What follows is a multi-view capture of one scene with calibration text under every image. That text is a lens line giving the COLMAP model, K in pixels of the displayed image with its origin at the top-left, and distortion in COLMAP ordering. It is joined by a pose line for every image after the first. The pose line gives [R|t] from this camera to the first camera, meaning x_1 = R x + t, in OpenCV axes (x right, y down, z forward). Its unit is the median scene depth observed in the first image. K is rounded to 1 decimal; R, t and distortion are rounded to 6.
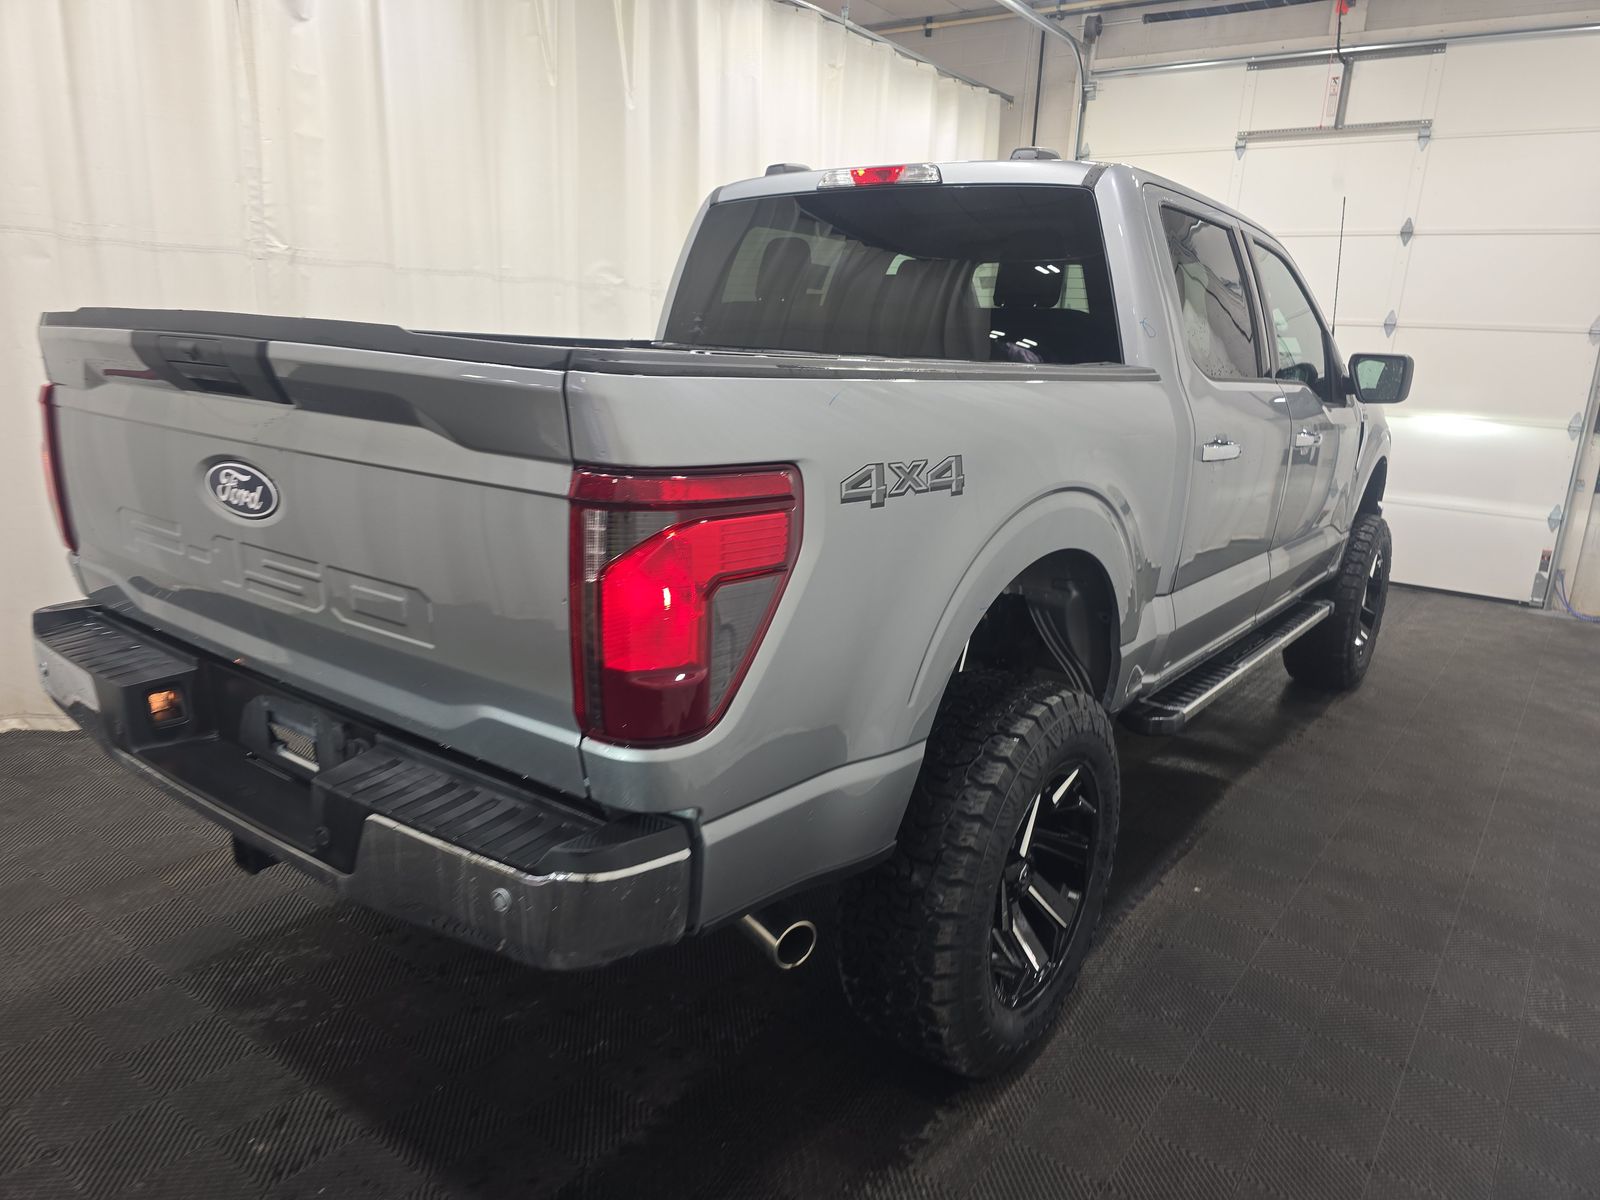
lens RADIAL K [[1073.4, 0, 806.1], [0, 1073.4, 603.3], [0, 0, 1]] dist [0.043036, -0.036640]
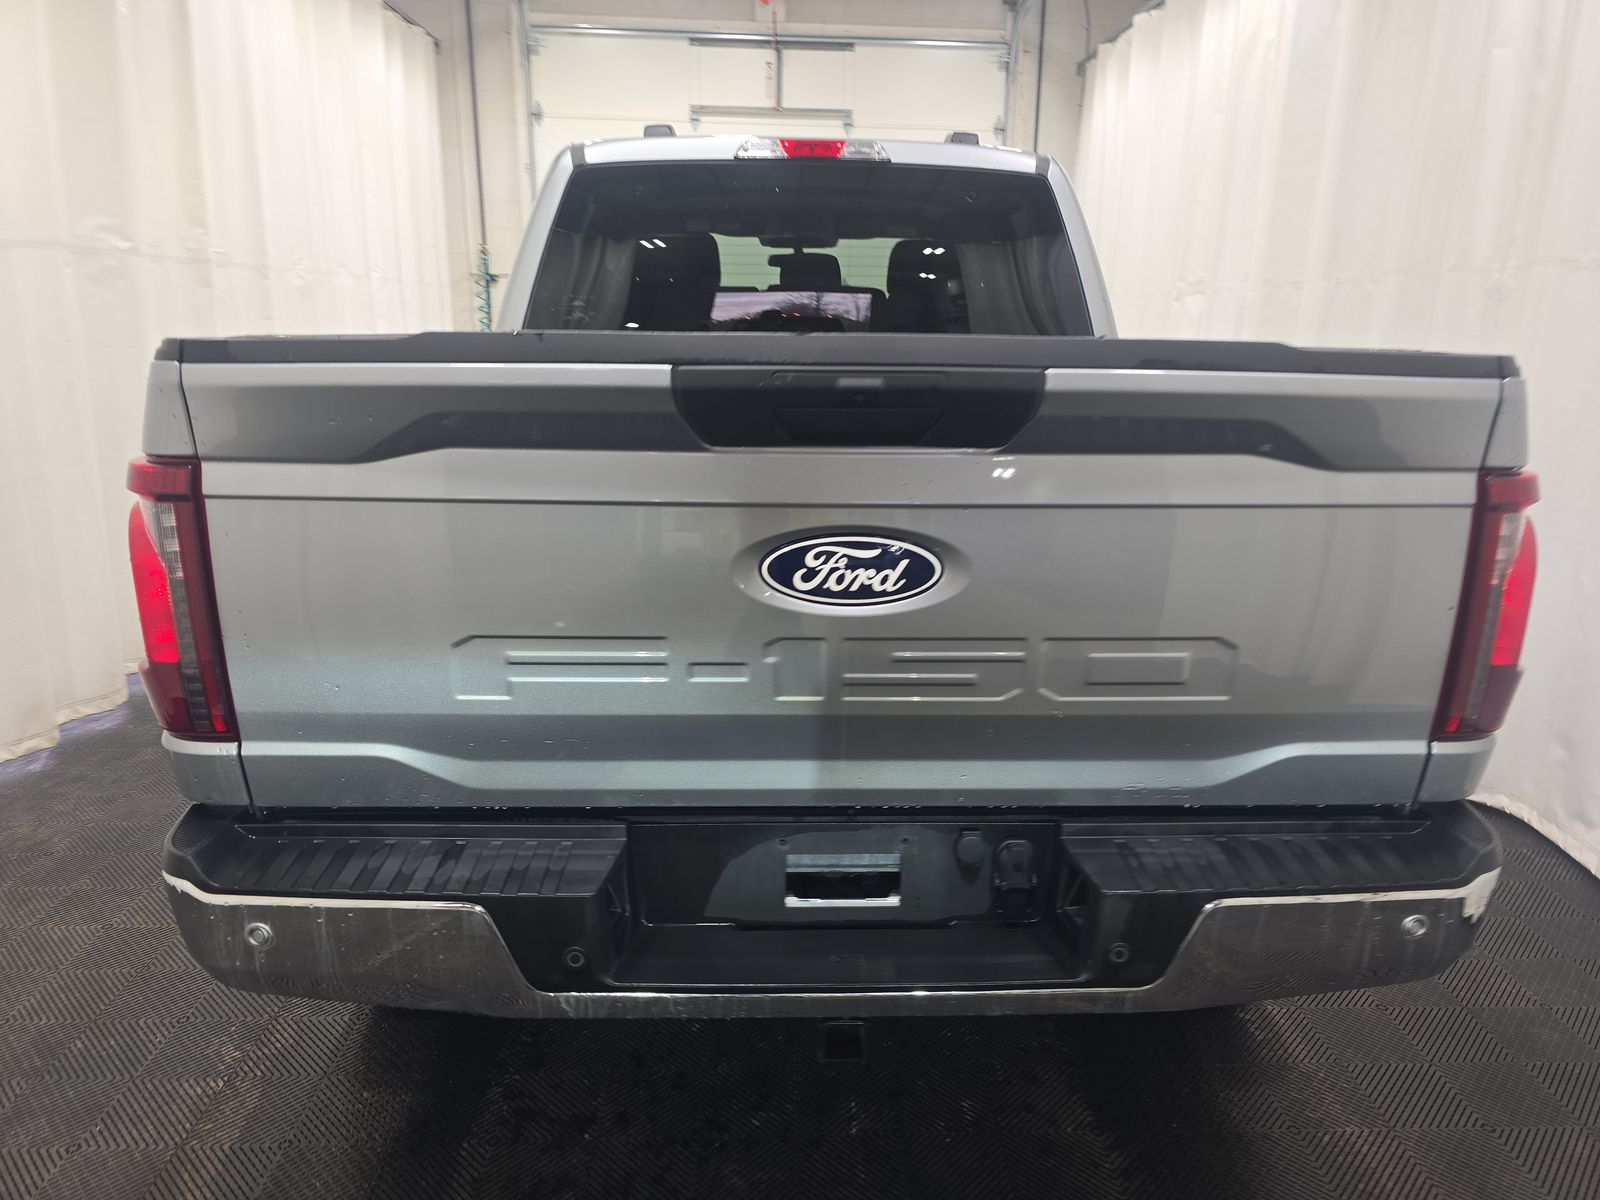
lens RADIAL K [[1073.4, 0, 808.6], [0, 1073.4, 612.1], [0, 0, 1]] dist [0.043036, -0.036640]
pose [[0.786119, -0.194279, 0.586747, -0.585042], [0.168566, 0.980718, 0.098884, -0.091734], [-0.594644, 0.021171, 0.803710, 0.249620]]
